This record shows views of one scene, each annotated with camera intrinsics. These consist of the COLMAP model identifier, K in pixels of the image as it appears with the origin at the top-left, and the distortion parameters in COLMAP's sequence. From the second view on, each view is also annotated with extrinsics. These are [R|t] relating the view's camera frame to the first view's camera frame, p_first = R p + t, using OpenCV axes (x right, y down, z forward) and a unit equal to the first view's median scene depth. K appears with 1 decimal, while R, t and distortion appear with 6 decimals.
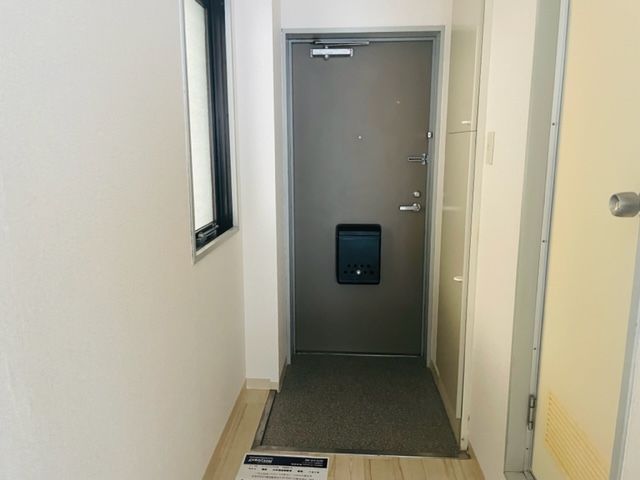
lens RADIAL K [[493.8, 0, 320.3], [0, 493.8, 239.7], [0, 0, 1]] dist [0.025800, -0.005525]
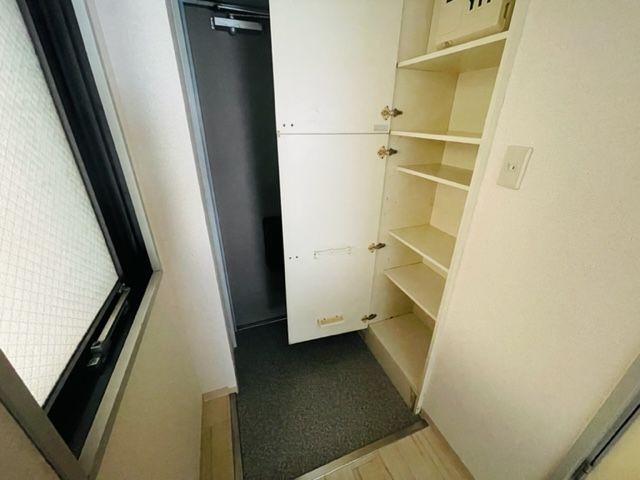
lens RADIAL K [[259.3, 0, 320.9], [0, 259.3, 240.3], [0, 0, 1]] dist [-0.000619, 0.000171]
pose [[0.912862, -0.163892, 0.373927, -0.074174], [0.073167, 0.966734, 0.245096, -0.124307], [-0.401658, -0.196380, 0.894487, 0.483215]]
